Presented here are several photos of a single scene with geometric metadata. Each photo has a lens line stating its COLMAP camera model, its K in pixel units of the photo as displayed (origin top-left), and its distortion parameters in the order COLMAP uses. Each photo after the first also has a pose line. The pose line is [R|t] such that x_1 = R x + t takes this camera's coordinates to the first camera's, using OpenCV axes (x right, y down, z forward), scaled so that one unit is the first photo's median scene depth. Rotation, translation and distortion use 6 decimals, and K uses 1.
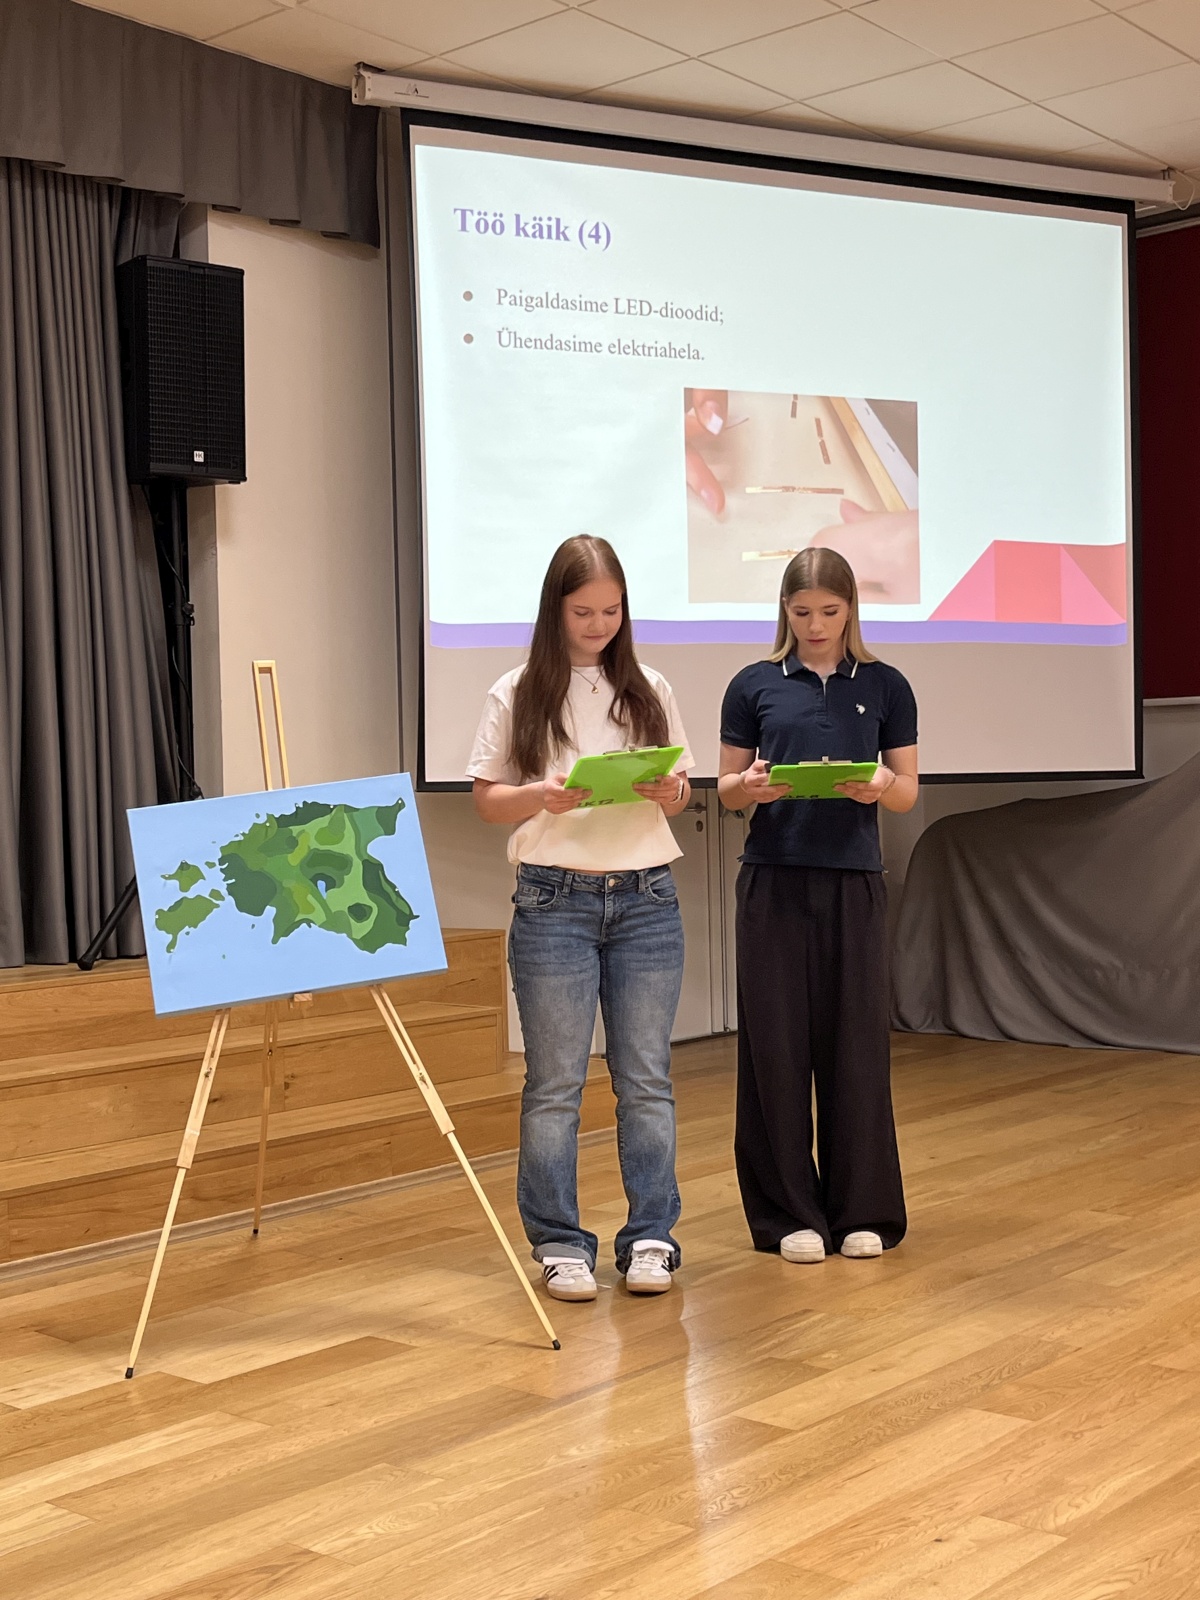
lens RADIAL K [[2014.7, 0, 603.8], [0, 2014.7, 824.0], [0, 0, 1]] dist [0.011944, 0.000000]
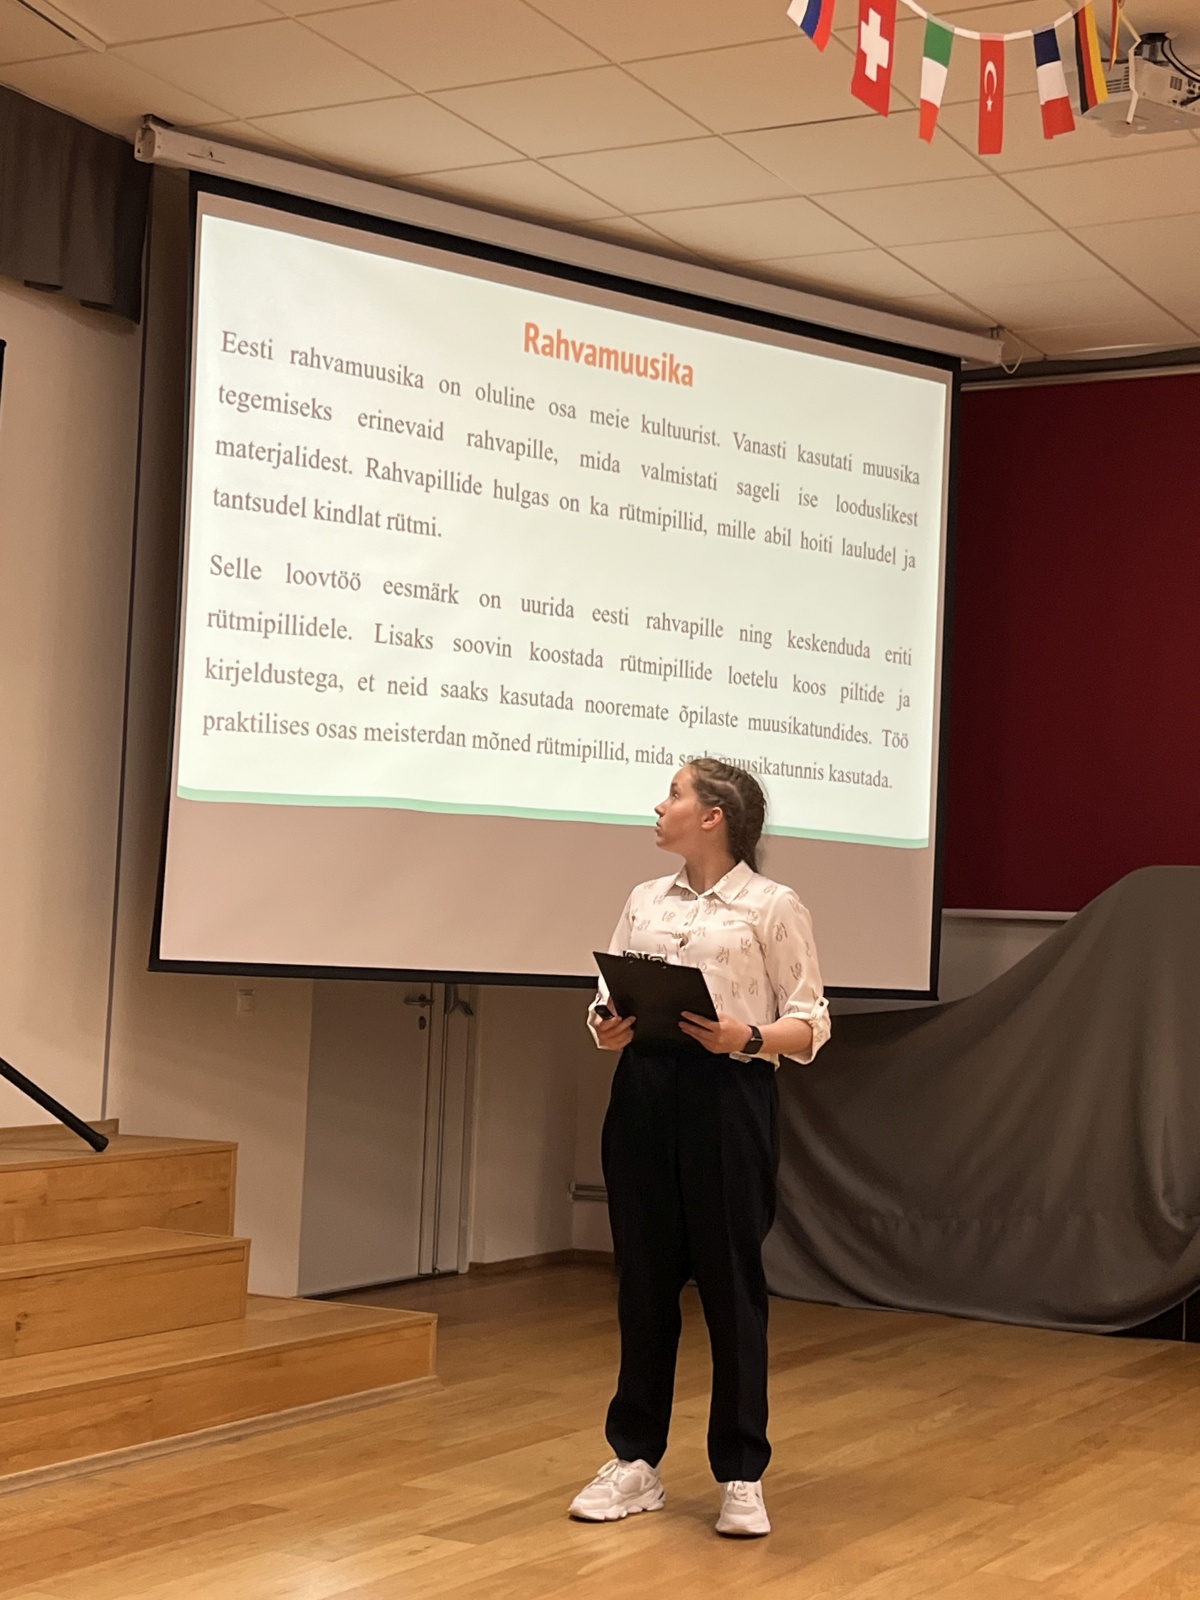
lens RADIAL K [[2541.8, 0, 614.8], [0, 2541.8, 806.9], [0, 0, 1]] dist [0.032512, 0.000000]
pose [[0.975802, 0.074371, 0.205620, -0.137429], [-0.058579, 0.994921, -0.081856, -0.009901], [-0.210663, 0.067831, 0.975203, -0.077909]]
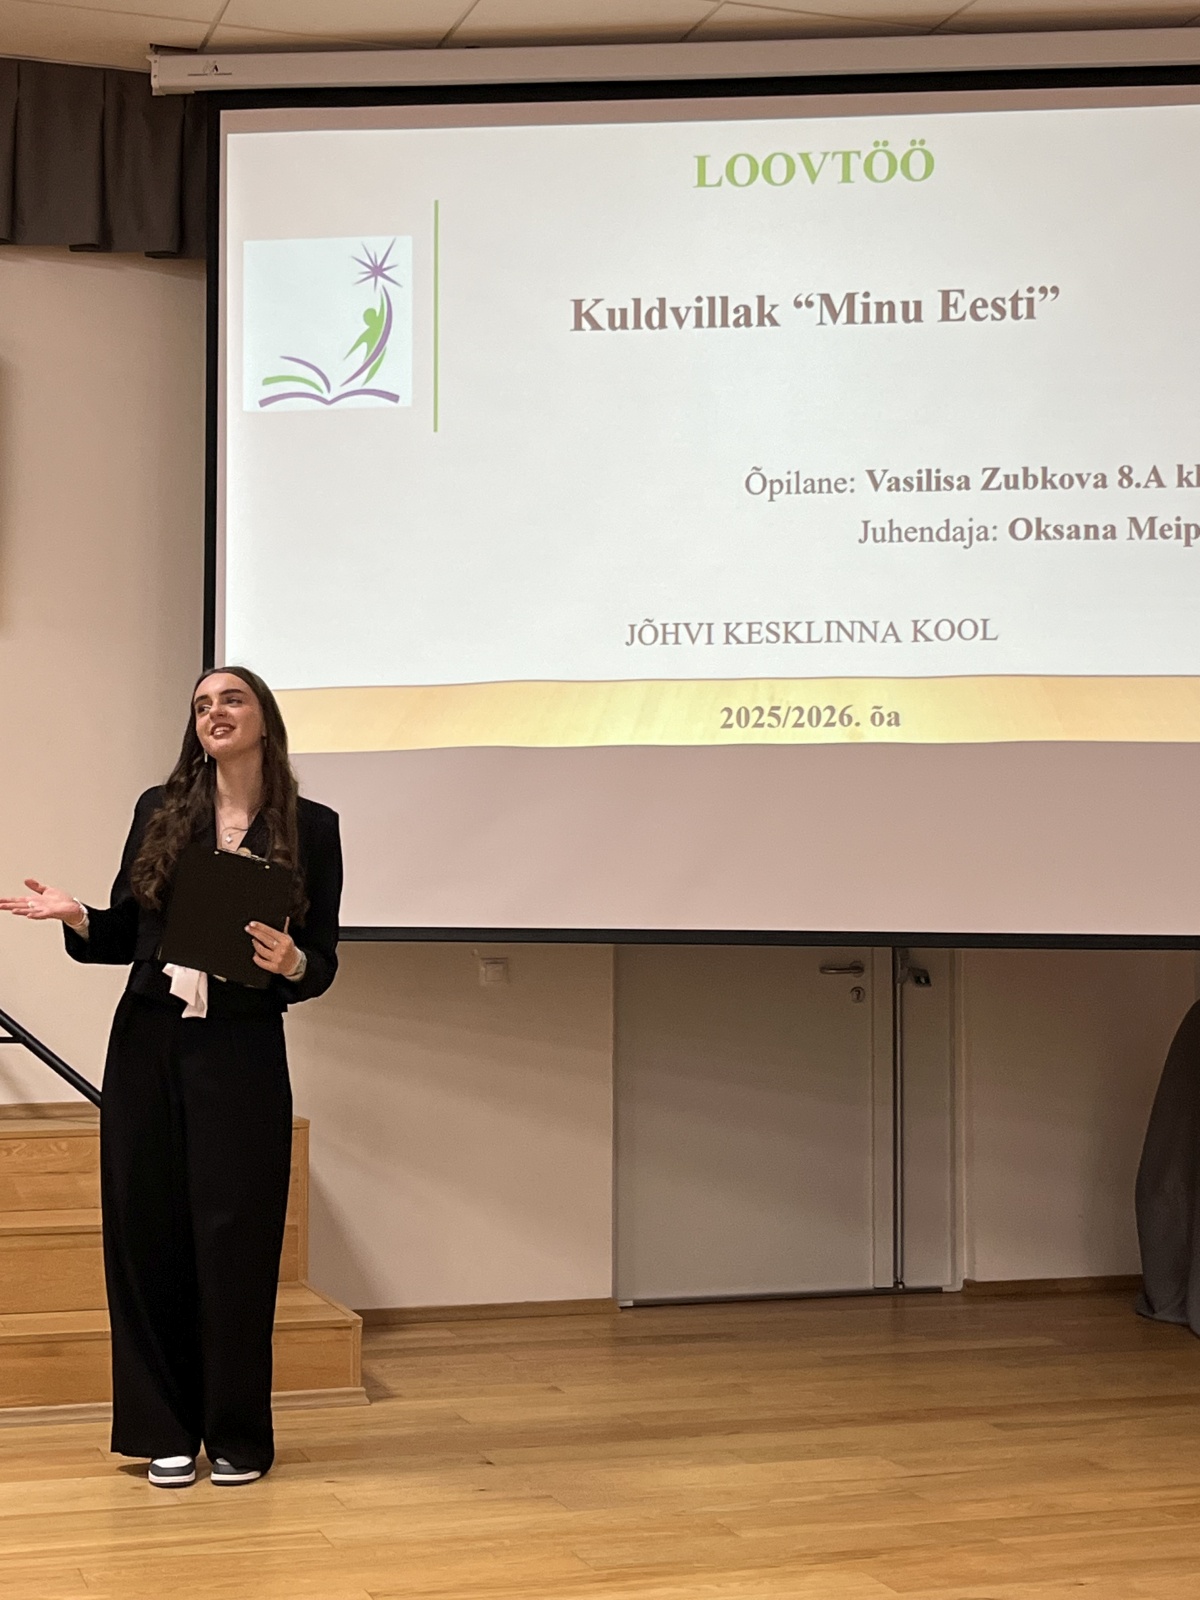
lens RADIAL K [[2541.8, 0, 602.4], [0, 2541.8, 808.3], [0, 0, 1]] dist [0.032512, 0.000000]
pose [[0.862036, 0.004495, -0.506827, 0.599840], [-0.033965, 0.998225, -0.048917, -0.025670], [0.505708, 0.059383, 0.860659, 0.235823]]
